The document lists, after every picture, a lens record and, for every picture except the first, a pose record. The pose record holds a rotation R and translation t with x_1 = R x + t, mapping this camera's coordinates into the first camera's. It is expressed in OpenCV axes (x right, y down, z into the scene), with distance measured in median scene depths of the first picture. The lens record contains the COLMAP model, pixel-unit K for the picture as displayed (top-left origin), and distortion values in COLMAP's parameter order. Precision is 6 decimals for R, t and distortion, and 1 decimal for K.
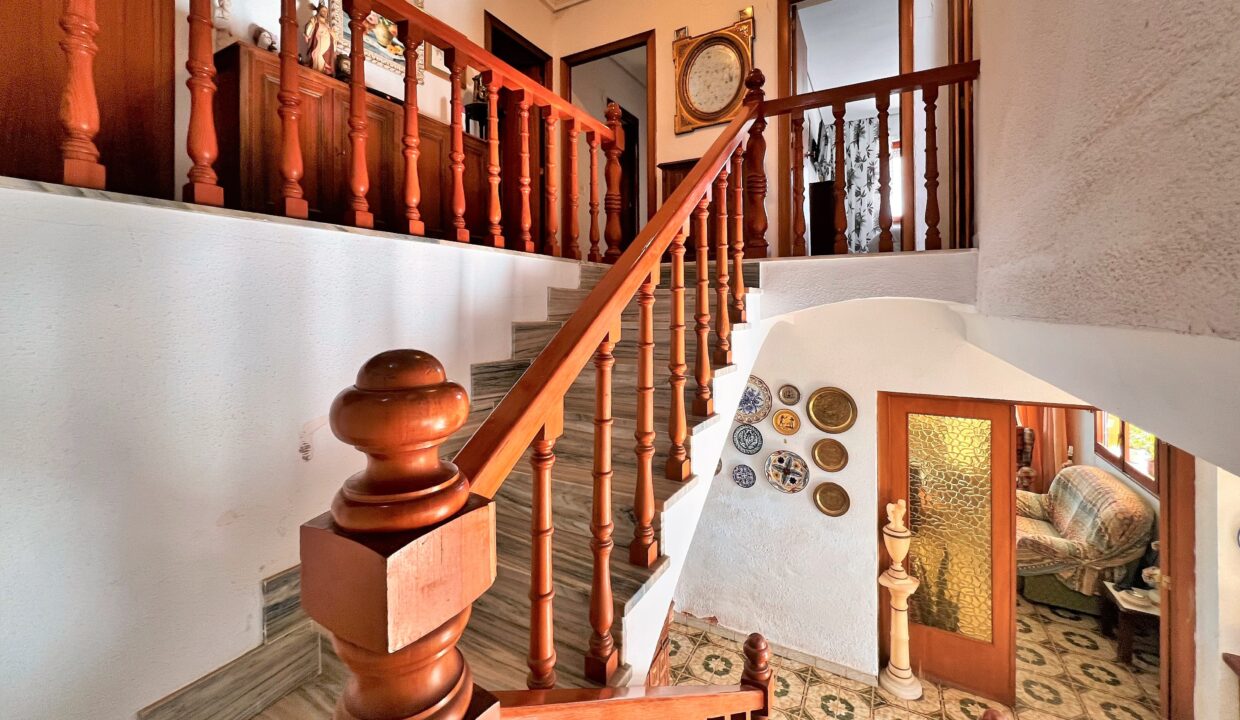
lens RADIAL K [[490.3, 0, 618.3], [0, 490.3, 314.6], [0, 0, 1]] dist [-0.001221, 0.000534]
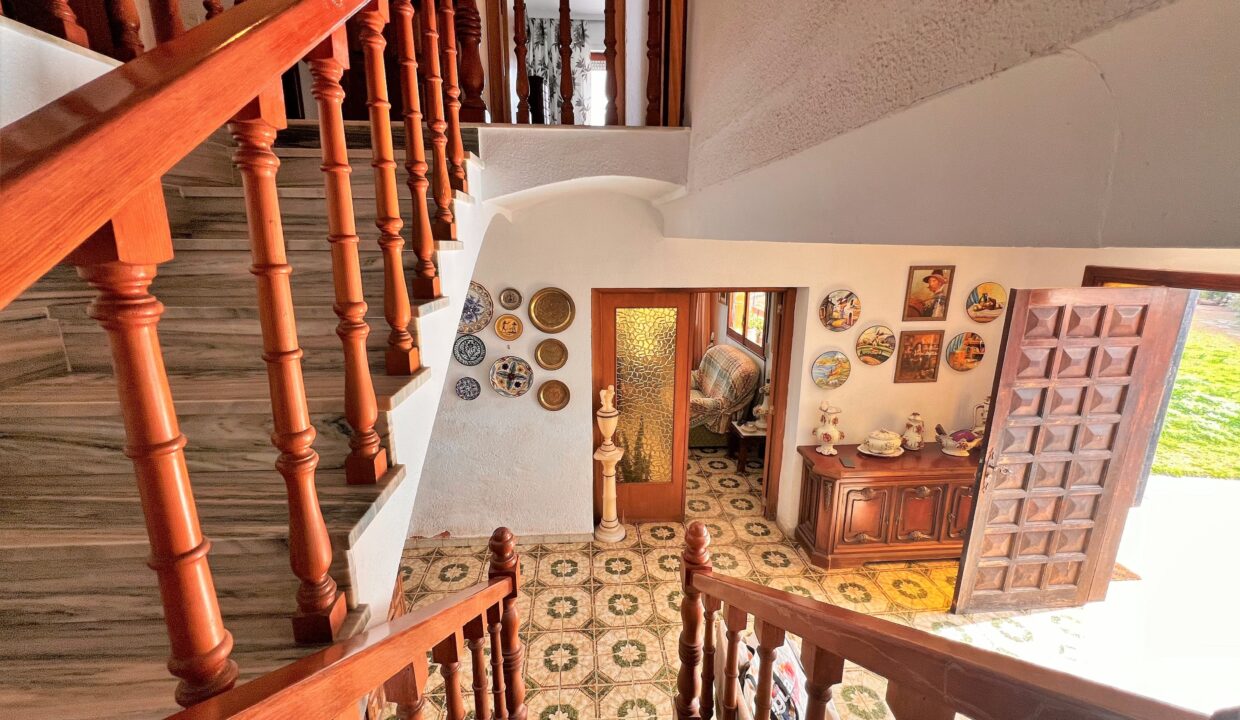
lens RADIAL K [[490.3, 0, 614.1], [0, 490.3, 356.5], [0, 0, 1]] dist [-0.001221, 0.000534]
pose [[0.839066, -0.117507, 0.531187, -0.003916], [-0.003896, 0.975072, 0.221856, 0.068799], [-0.544015, -0.188222, 0.817692, 0.097635]]
